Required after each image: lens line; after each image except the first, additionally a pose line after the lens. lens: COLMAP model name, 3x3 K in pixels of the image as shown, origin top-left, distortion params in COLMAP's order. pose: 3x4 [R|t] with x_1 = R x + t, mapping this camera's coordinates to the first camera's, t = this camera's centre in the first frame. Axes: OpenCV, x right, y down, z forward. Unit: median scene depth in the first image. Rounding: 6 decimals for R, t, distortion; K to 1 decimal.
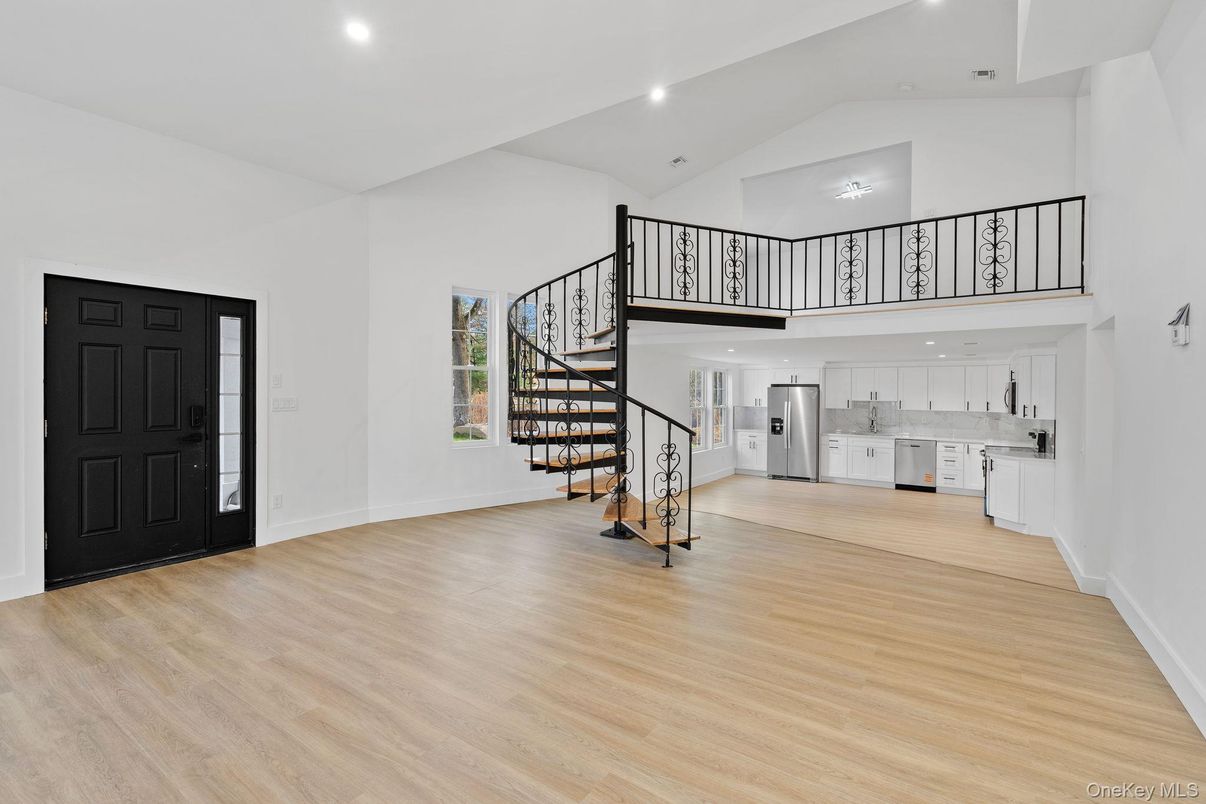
lens RADIAL K [[545.7, 0, 597.9], [0, 545.7, 394.9], [0, 0, 1]] dist [-0.001256, 0.000295]
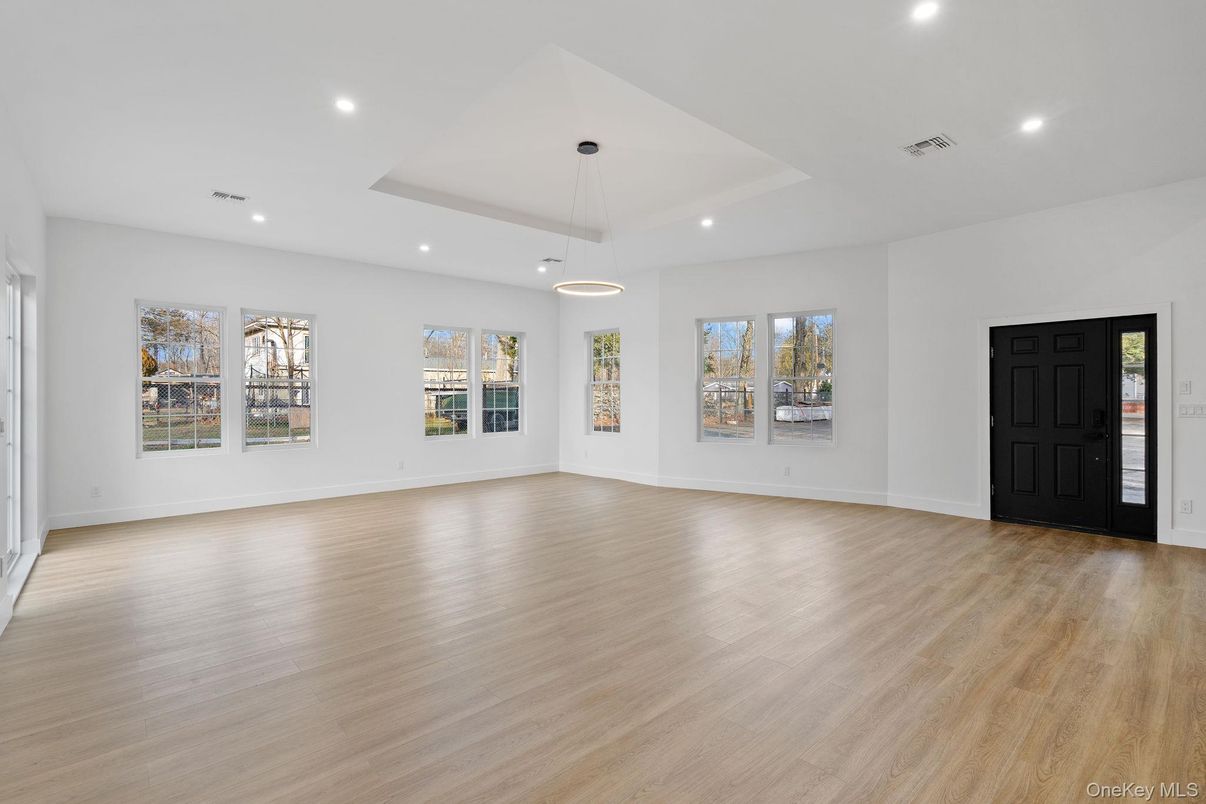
lens RADIAL K [[545.7, 0, 597.9], [0, 545.7, 394.9], [0, 0, 1]] dist [-0.001256, 0.000295]
pose [[-0.240411, -0.013598, -0.970576, 0.884254], [-0.008655, 0.999892, -0.011865, 0.012830], [0.970633, 0.005548, -0.240503, 0.249850]]
